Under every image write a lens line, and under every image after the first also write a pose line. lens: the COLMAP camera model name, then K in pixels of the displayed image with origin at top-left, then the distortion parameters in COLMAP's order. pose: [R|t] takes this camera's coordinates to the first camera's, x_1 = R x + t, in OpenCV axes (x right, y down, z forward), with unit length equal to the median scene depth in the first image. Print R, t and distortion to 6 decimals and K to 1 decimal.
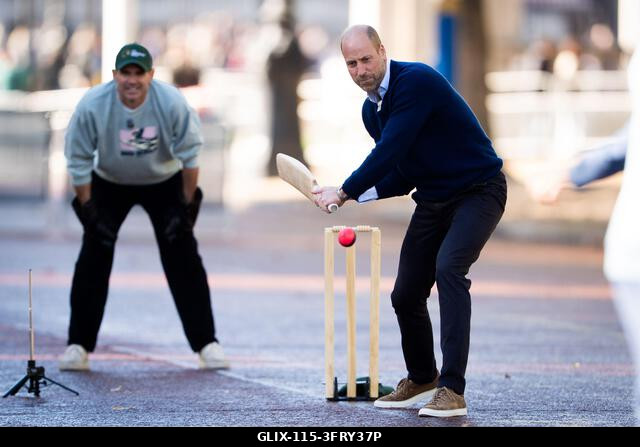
lens RADIAL K [[3732.9, 0, 318.0], [0, 3732.9, 223.8], [0, 0, 1]] dist [-0.235168, 0.000000]
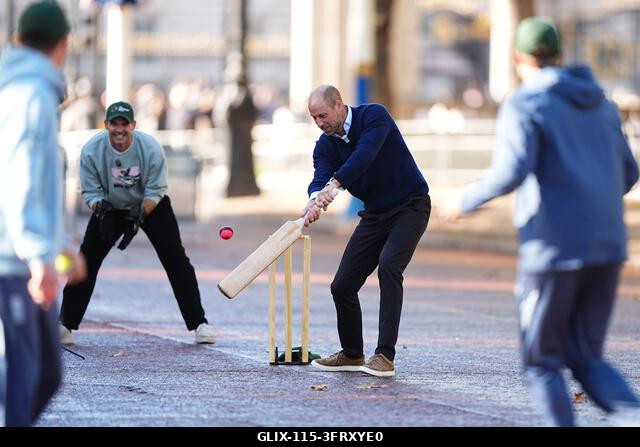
lens RADIAL K [[3732.9, 0, 318.9], [0, 3732.9, 222.6], [0, 0, 1]] dist [-0.235168, 0.000000]
pose [[0.999545, 0.005067, -0.029723, 0.059577], [-0.004945, 0.999979, 0.004173, -0.009285], [0.029744, -0.004025, 0.999549, -0.340372]]
